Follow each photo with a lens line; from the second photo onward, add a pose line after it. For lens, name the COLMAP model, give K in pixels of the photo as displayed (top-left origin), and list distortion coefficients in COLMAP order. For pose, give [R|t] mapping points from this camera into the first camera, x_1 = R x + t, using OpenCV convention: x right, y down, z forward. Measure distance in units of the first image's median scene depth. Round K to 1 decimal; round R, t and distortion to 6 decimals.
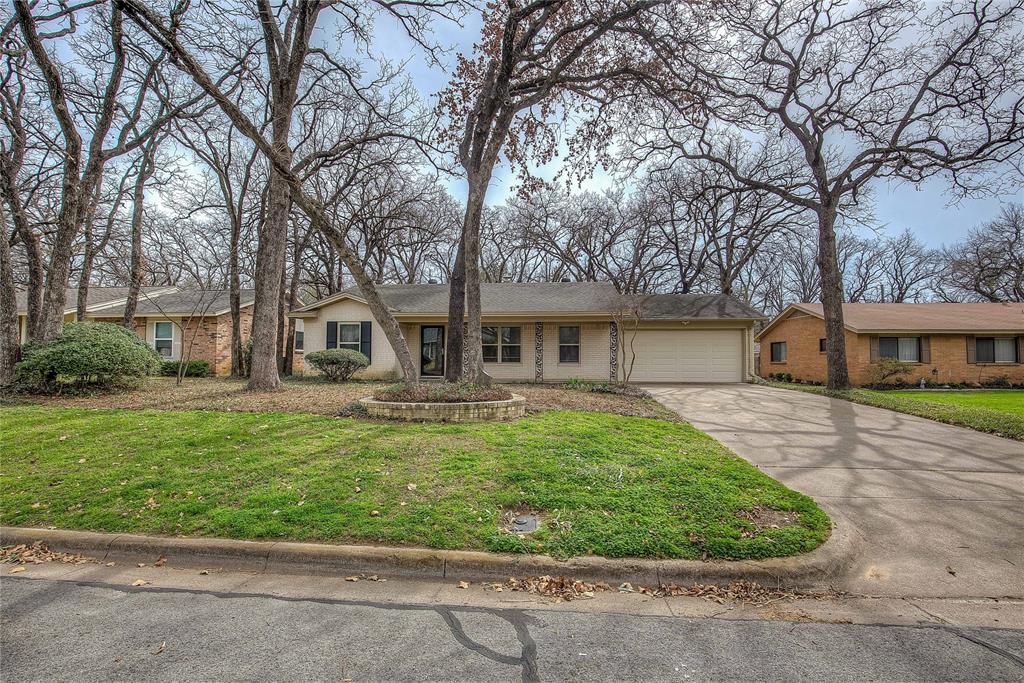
lens RADIAL K [[468.0, 0, 512.0], [0, 468.0, 341.5], [0, 0, 1]] dist [-0.040026, 0.008916]
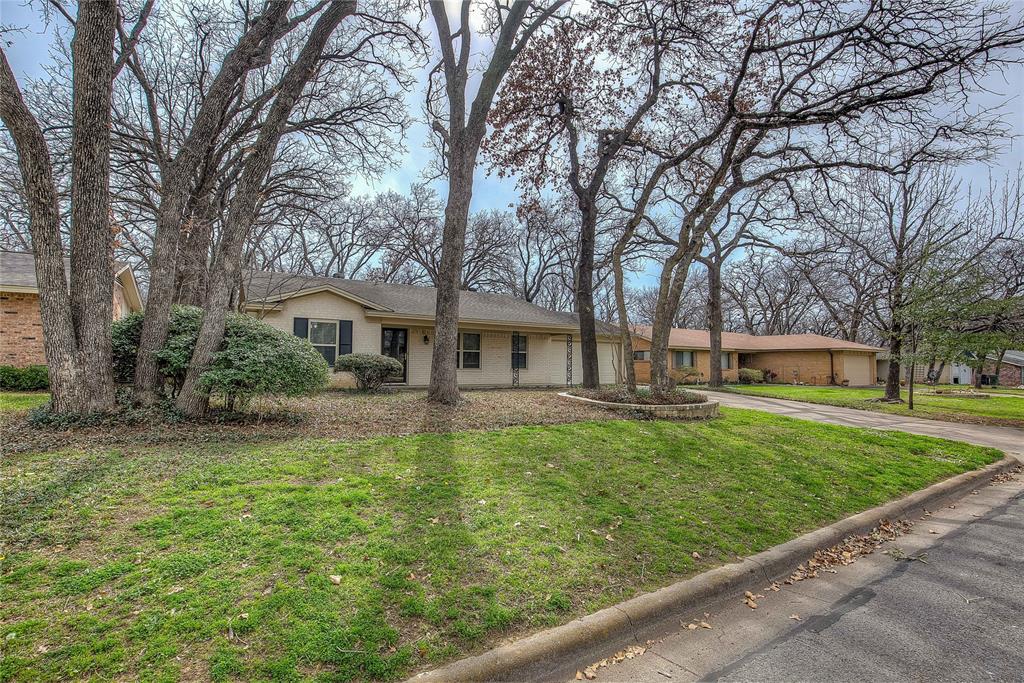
lens RADIAL K [[468.0, 0, 512.0], [0, 468.0, 341.5], [0, 0, 1]] dist [-0.040026, 0.008916]
pose [[0.800675, 0.034281, 0.598117, -0.541125], [-0.029817, 0.999404, -0.017366, 0.001052], [-0.598356, -0.003930, 0.801221, 0.126031]]
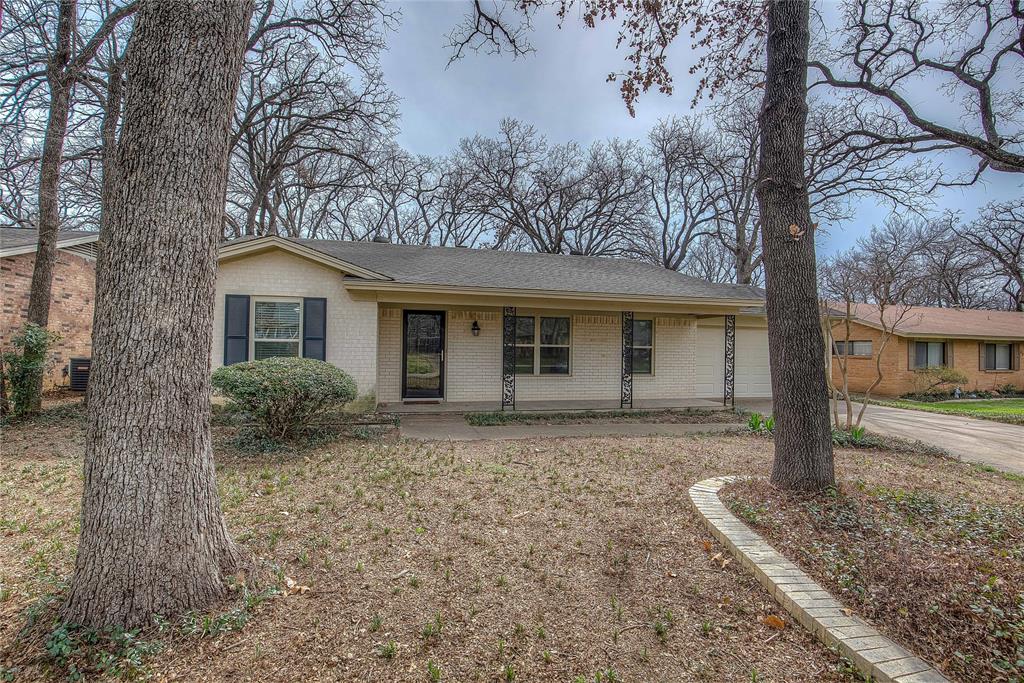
lens RADIAL K [[468.0, 0, 512.0], [0, 468.0, 341.5], [0, 0, 1]] dist [-0.040026, 0.008916]
pose [[0.947323, 0.015693, 0.319897, -0.253687], [-0.024321, 0.999440, 0.022994, -0.011817], [-0.319356, -0.029563, 0.947173, 0.426714]]
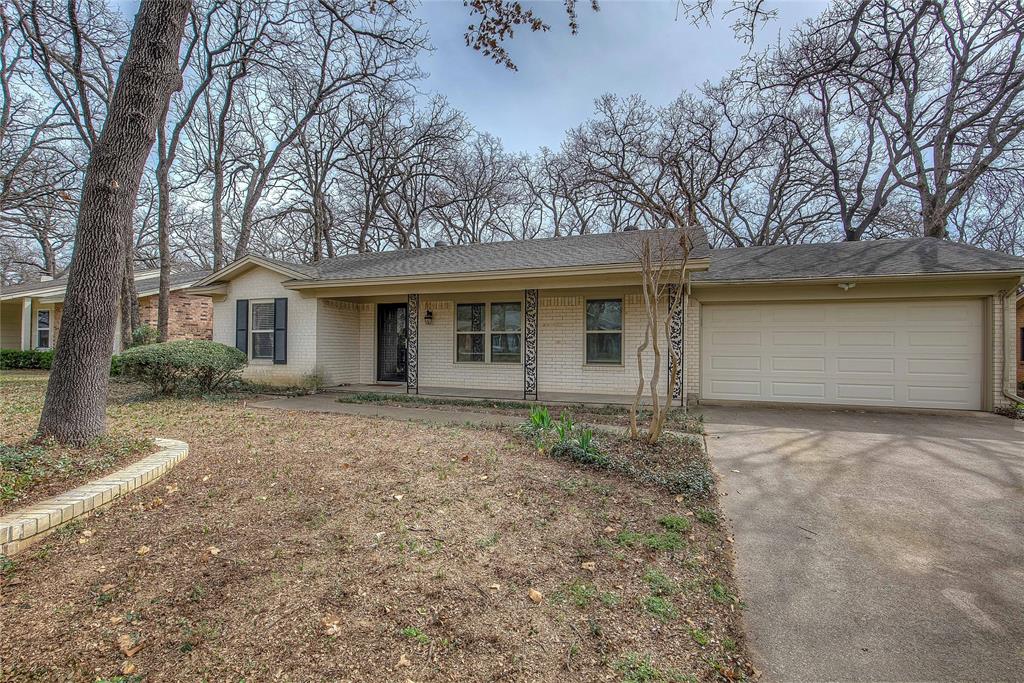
lens RADIAL K [[468.0, 0, 512.0], [0, 468.0, 341.5], [0, 0, 1]] dist [-0.040026, 0.008916]
pose [[0.959561, 0.000875, -0.281498, 0.171960], [0.006489, 0.999661, 0.025225, 0.003589], [0.281425, -0.026032, 0.959230, 0.434523]]
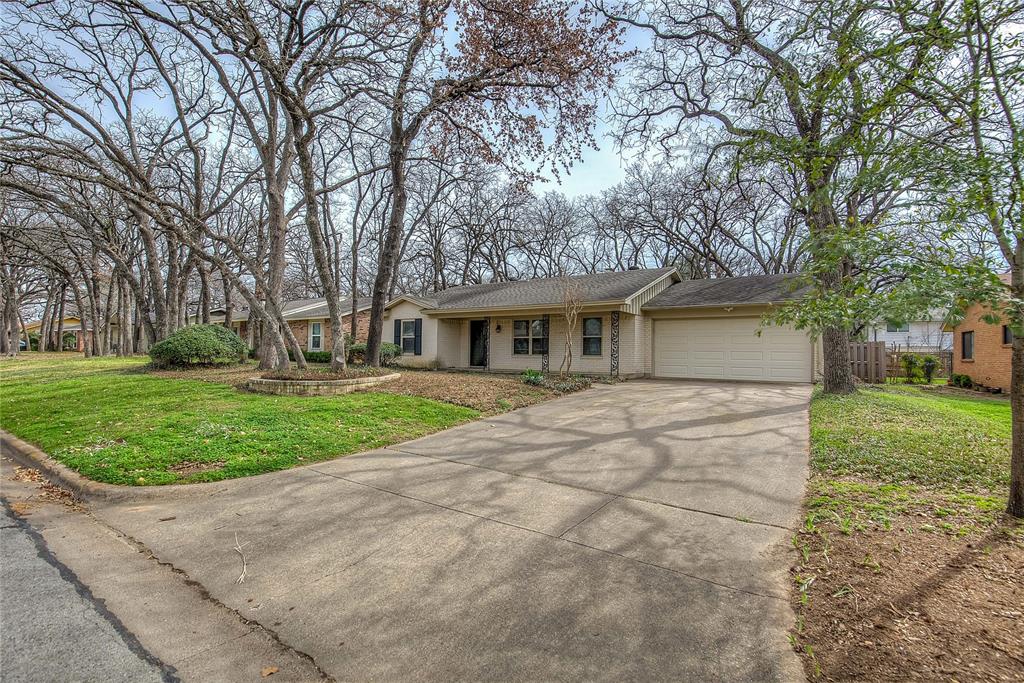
lens RADIAL K [[468.0, 0, 512.0], [0, 468.0, 341.5], [0, 0, 1]] dist [-0.040026, 0.008916]
pose [[0.871673, -0.004375, -0.490068, 0.446335], [0.009629, 0.999920, 0.008200, 0.007066], [0.489993, -0.011867, 0.871645, 0.075815]]
